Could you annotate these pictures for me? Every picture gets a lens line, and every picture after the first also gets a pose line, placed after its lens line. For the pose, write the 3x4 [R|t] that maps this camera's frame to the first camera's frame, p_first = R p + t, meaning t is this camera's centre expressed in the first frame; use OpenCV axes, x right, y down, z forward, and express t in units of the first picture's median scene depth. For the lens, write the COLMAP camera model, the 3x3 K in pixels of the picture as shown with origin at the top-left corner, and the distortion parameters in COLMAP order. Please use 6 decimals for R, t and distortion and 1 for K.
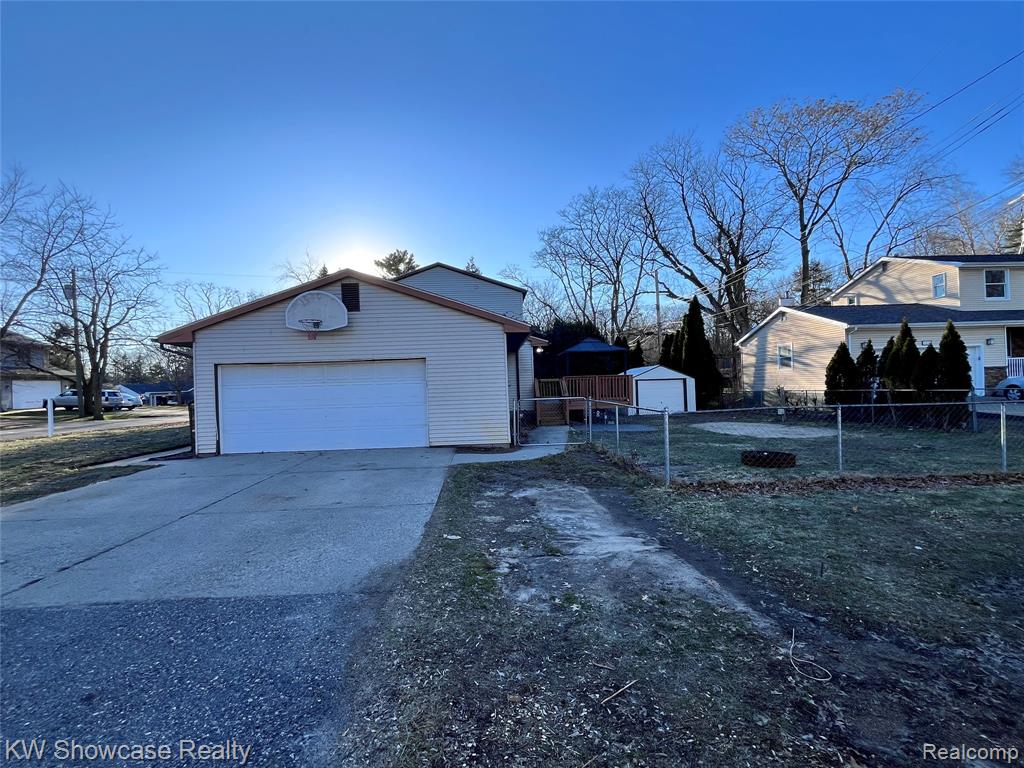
lens RADIAL K [[451.2, 0, 512.0], [0, 451.2, 384.0], [0, 0, 1]] dist [0.000090, 0.000201]
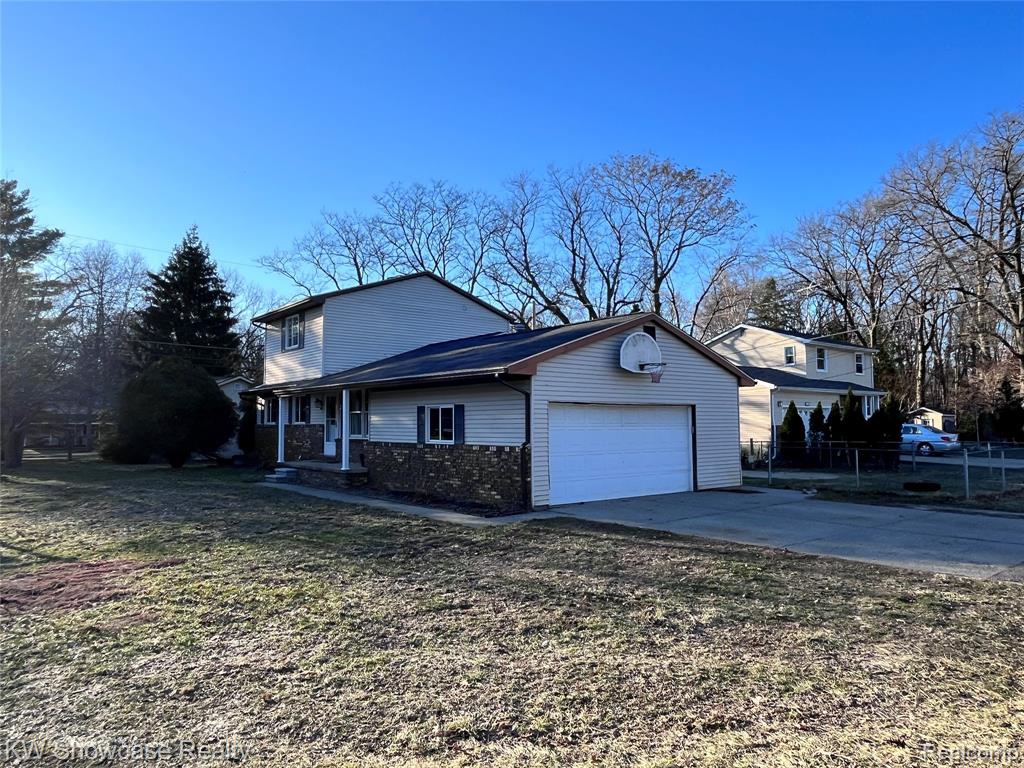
lens RADIAL K [[671.4, 0, 512.0], [0, 671.4, 384.0], [0, 0, 1]] dist [-0.006292, -0.004162]
pose [[0.814792, 0.064884, 0.576111, -0.653327], [-0.021483, 0.996414, -0.081837, 0.013002], [-0.579355, 0.054303, 0.813264, -0.005173]]
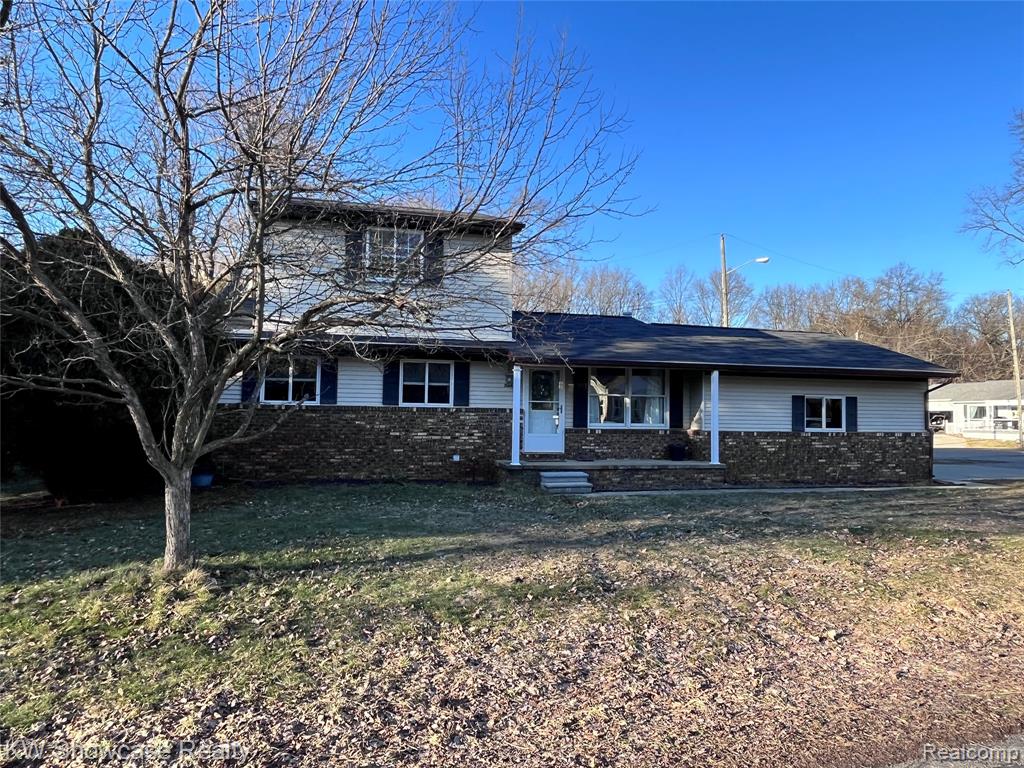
lens RADIAL K [[671.4, 0, 512.0], [0, 671.4, 384.0], [0, 0, 1]] dist [-0.006292, -0.004162]
pose [[-0.173634, 0.075753, 0.981892, -0.981402], [-0.004313, 0.996969, -0.077678, 0.025649], [-0.984801, -0.017722, -0.172781, 1.066770]]
